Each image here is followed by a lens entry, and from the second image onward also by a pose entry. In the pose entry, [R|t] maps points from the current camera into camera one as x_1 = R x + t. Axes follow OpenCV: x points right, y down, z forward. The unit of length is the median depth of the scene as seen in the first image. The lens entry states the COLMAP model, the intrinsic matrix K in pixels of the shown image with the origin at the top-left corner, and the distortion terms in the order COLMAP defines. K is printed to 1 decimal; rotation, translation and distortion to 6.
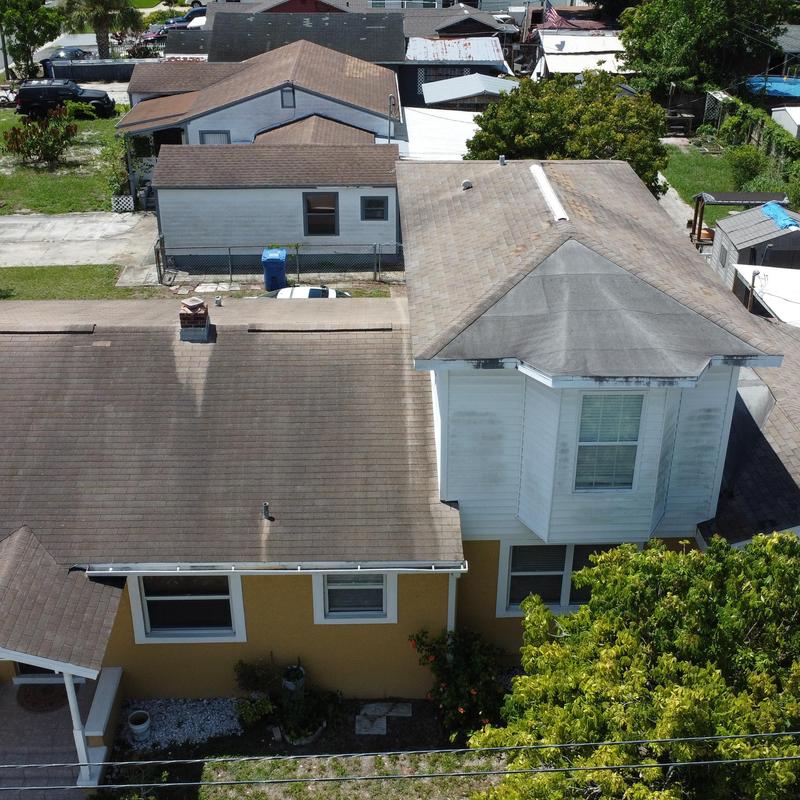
lens RADIAL K [[1075.6, 0, 400.0], [0, 1075.6, 400.0], [0, 0, 1]] dist [0.019130, -0.072433]
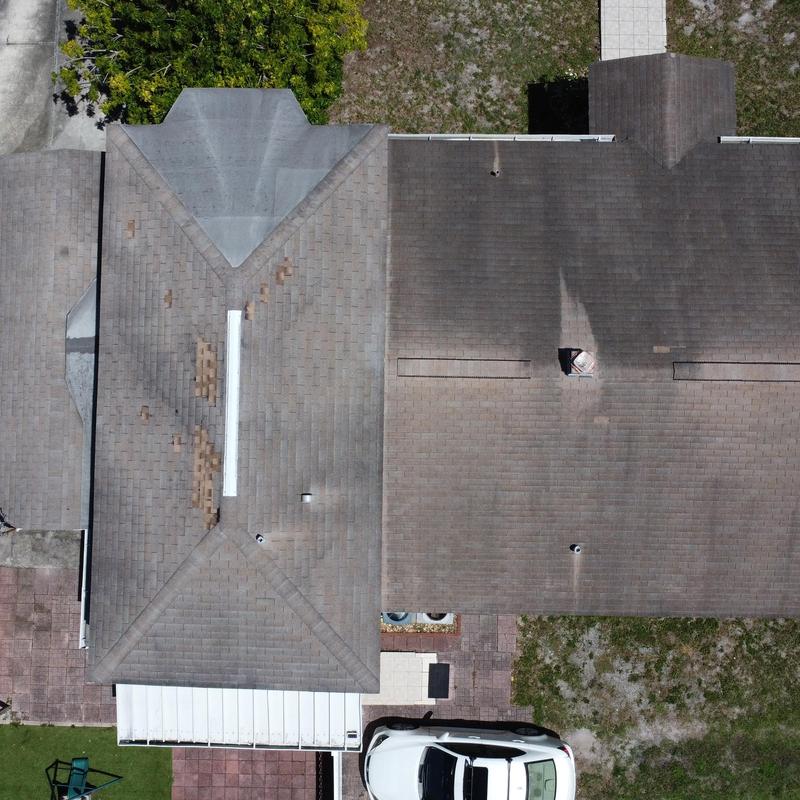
lens RADIAL K [[1075.6, 0, 400.0], [0, 1075.6, 400.0], [0, 0, 1]] dist [0.019130, -0.072433]
pose [[-0.999094, -0.030936, 0.029240, -0.045919], [0.039601, -0.423490, 0.905035, -1.192430], [-0.015615, 0.905372, 0.424332, 0.632700]]
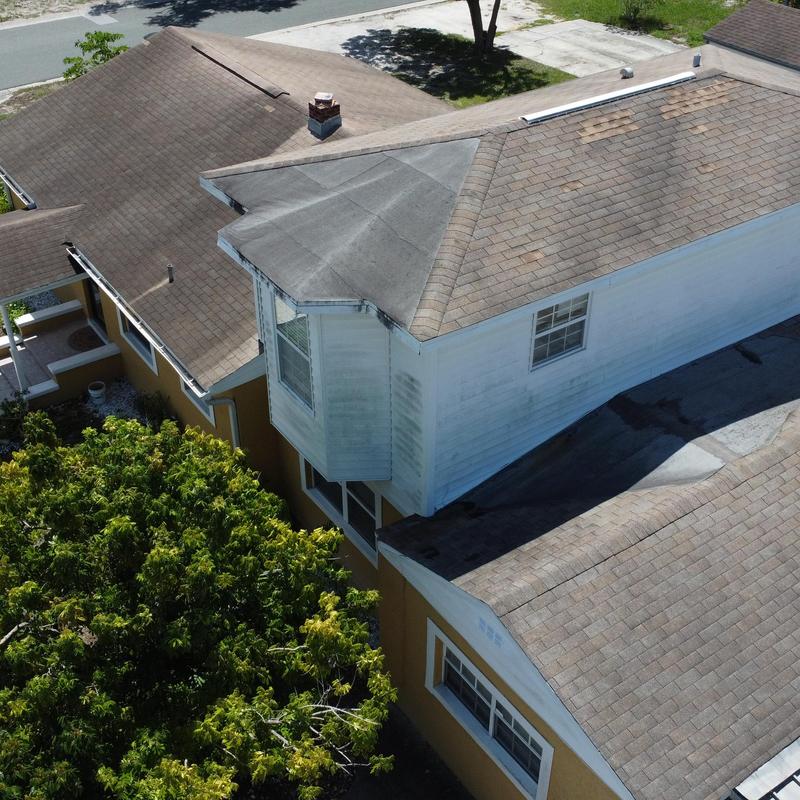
lens RADIAL K [[1075.6, 0, 400.0], [0, 1075.6, 400.0], [0, 0, 1]] dist [0.019130, -0.072433]
pose [[0.553754, 0.487762, -0.674867, 0.770582], [-0.394022, 0.867486, 0.303668, -0.200035], [0.733555, 0.097755, 0.672563, 0.407360]]
